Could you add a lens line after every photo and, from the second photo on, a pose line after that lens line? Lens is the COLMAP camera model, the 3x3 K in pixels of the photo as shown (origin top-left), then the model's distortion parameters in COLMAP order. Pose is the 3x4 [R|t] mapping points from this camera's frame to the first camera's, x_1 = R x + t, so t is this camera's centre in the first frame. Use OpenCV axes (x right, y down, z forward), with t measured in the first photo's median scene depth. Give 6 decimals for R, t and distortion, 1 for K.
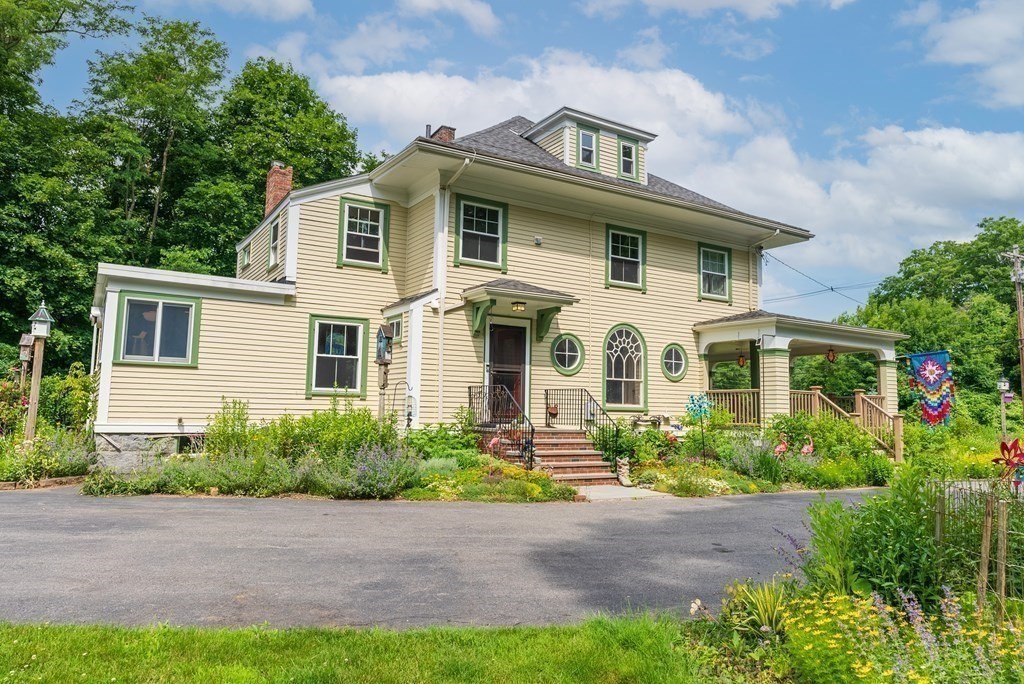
lens RADIAL K [[702.0, 0, 512.0], [0, 702.0, 342.0], [0, 0, 1]] dist [0.000287, 0.000010]
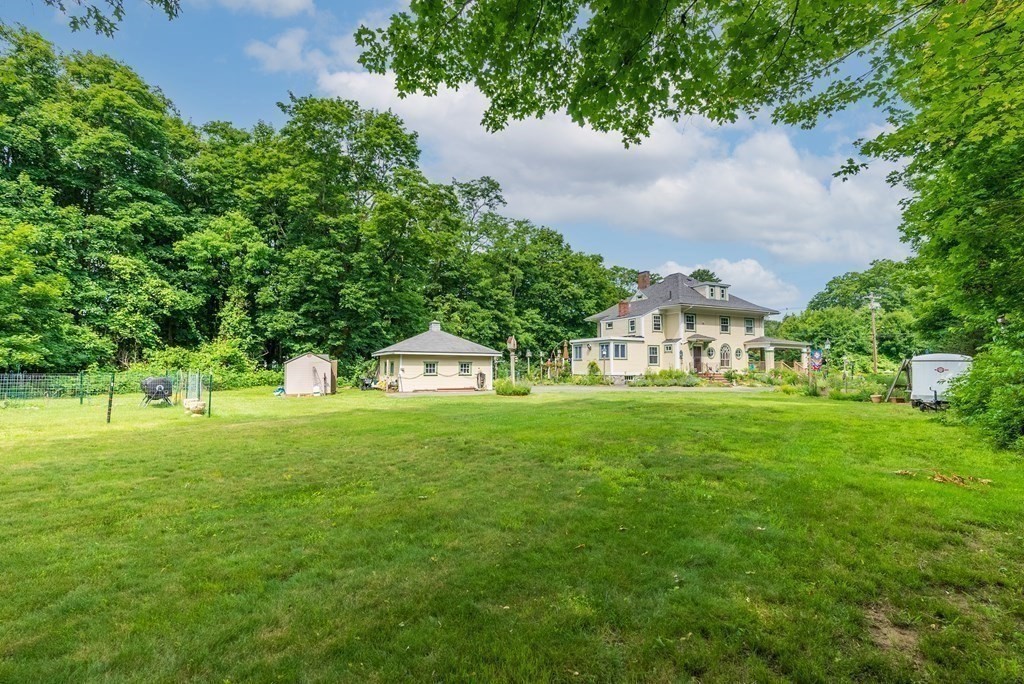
lens RADIAL K [[477.9, 0, 512.0], [0, 477.9, 342.0], [0, 0, 1]] dist [-0.000125, 0.000188]
pose [[0.995326, -0.019630, -0.094557, -0.689109], [0.023770, 0.998798, 0.042857, -0.165081], [0.093602, -0.044904, 0.994597, -1.513836]]
